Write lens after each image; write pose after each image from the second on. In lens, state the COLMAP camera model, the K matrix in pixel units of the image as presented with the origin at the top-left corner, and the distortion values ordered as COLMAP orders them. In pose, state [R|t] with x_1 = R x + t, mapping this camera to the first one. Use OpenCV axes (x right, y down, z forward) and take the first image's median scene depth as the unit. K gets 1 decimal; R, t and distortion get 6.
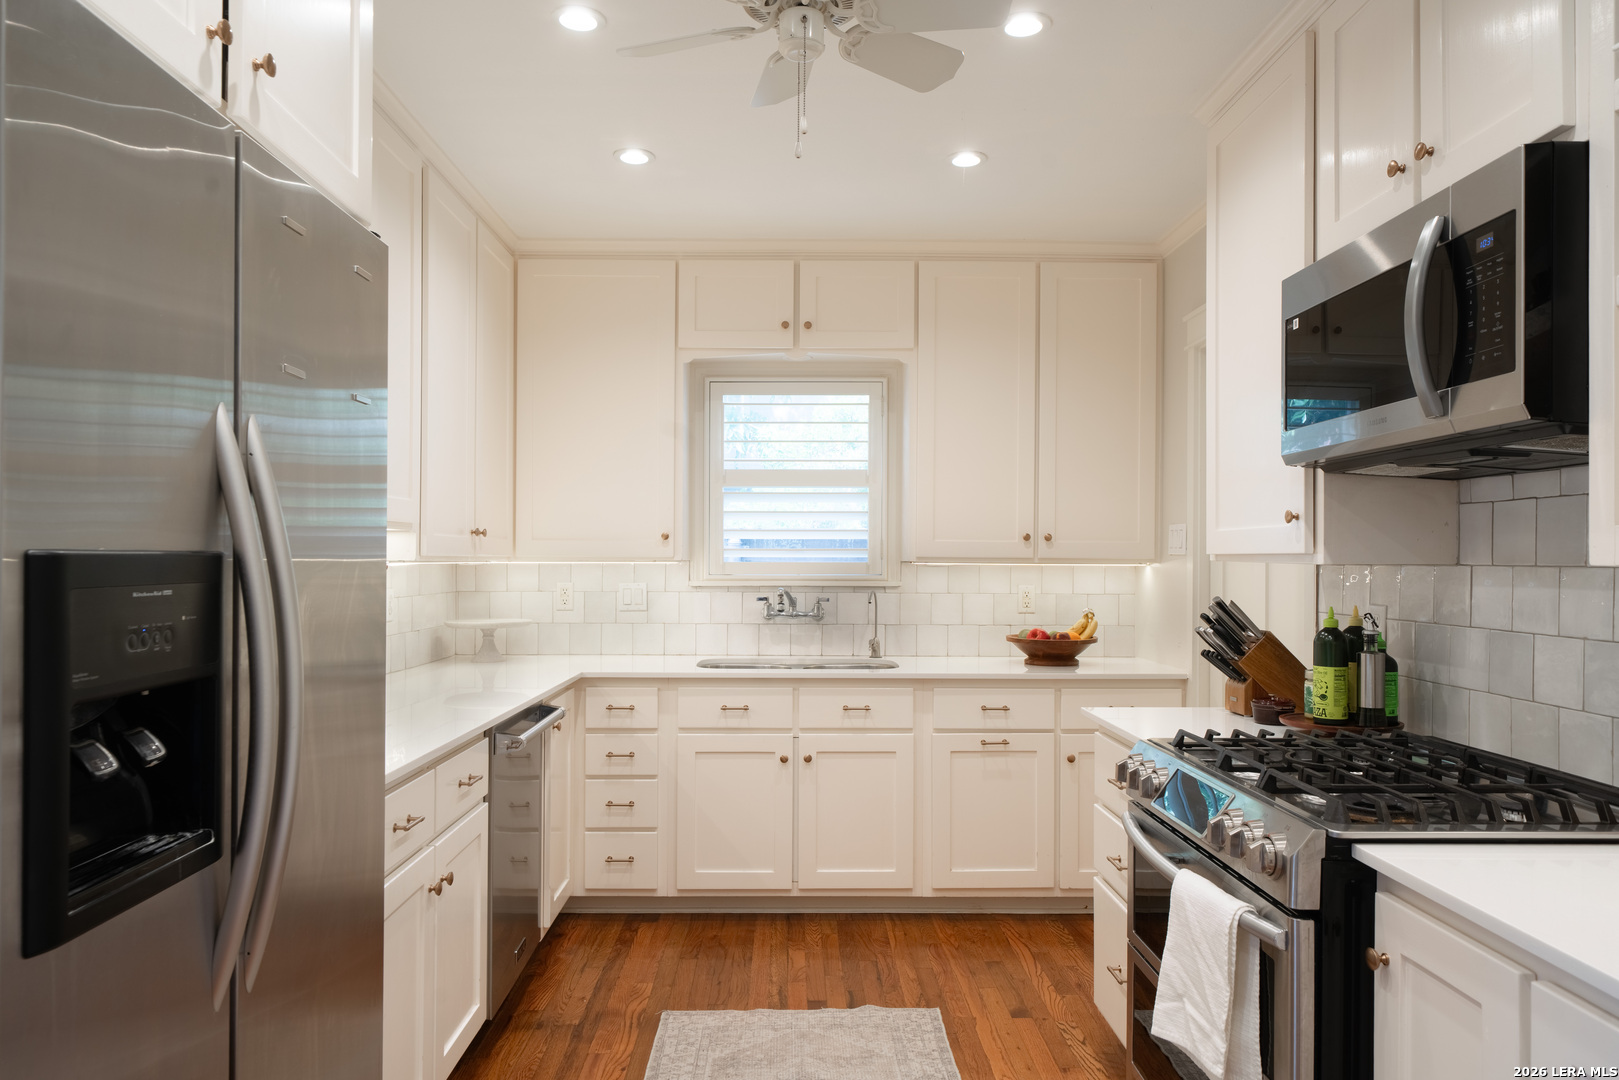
lens RADIAL K [[1092.9, 0, 811.0], [0, 1092.9, 555.6], [0, 0, 1]] dist [-0.002541, -0.004183]
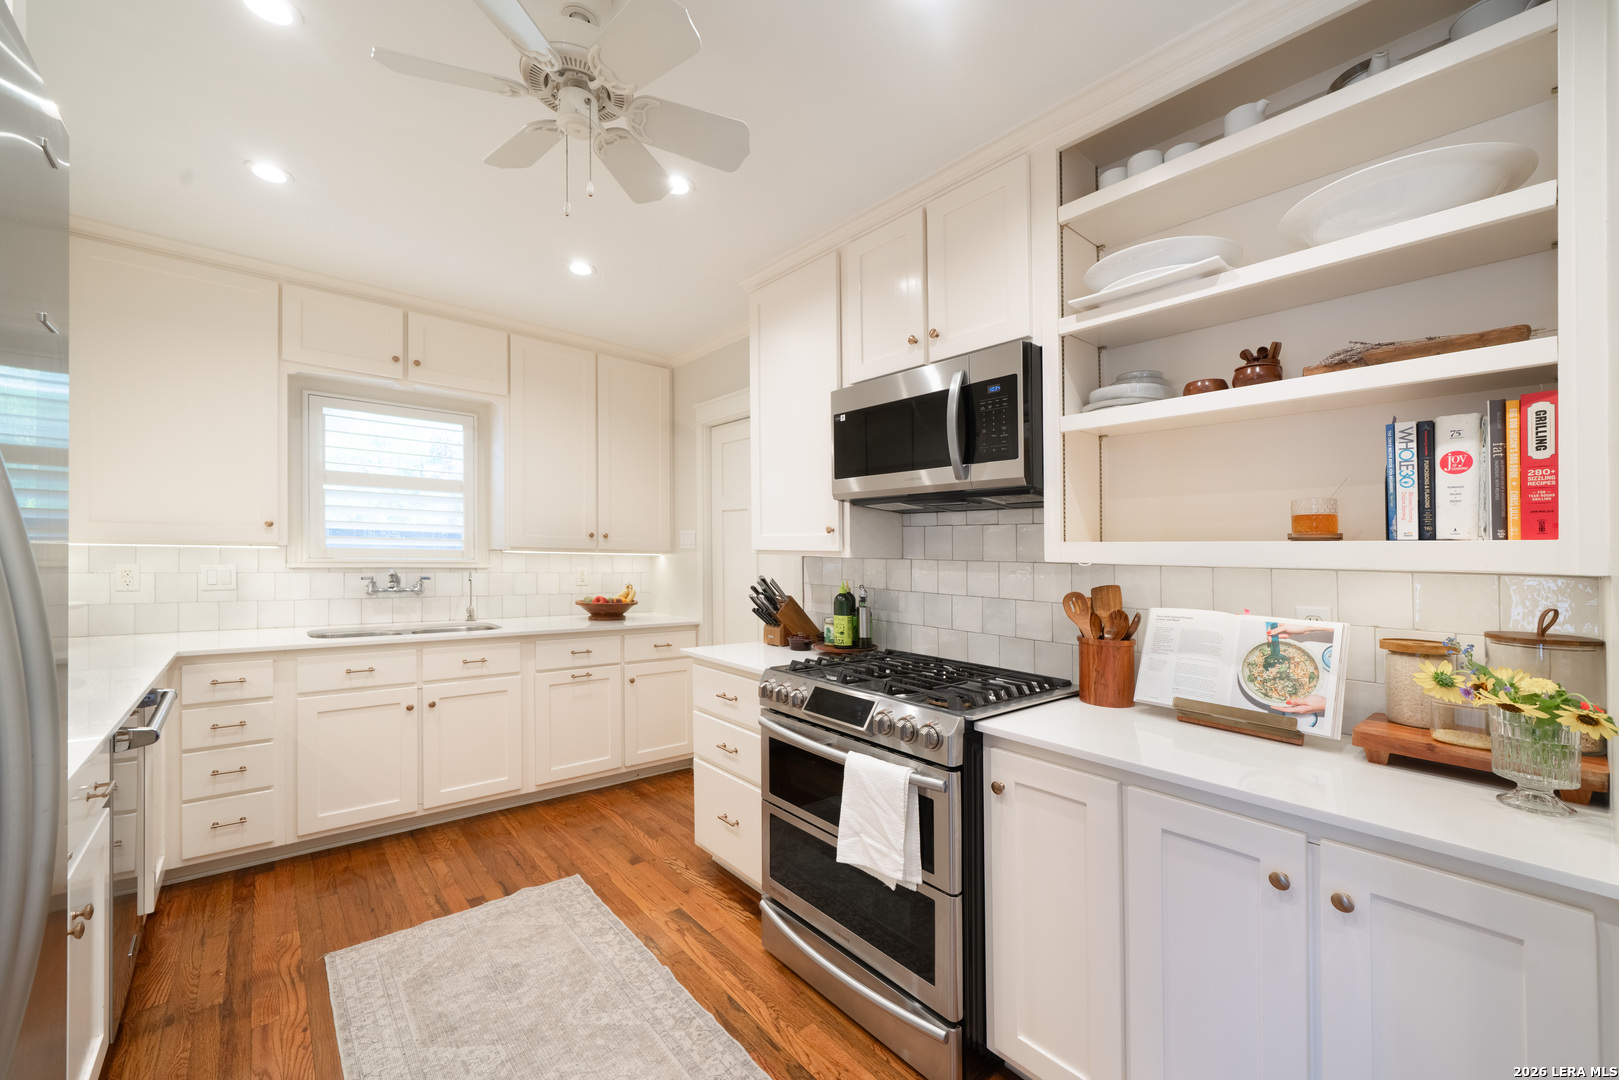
lens RADIAL K [[625.6, 0, 798.0], [0, 625.6, 553.8], [0, 0, 1]] dist [0.000804, -0.000100]
pose [[0.766373, 0.013293, 0.642258, -0.179609], [-0.020145, 0.999791, 0.003344, -0.000110], [-0.642080, -0.015501, 0.766481, 0.213337]]
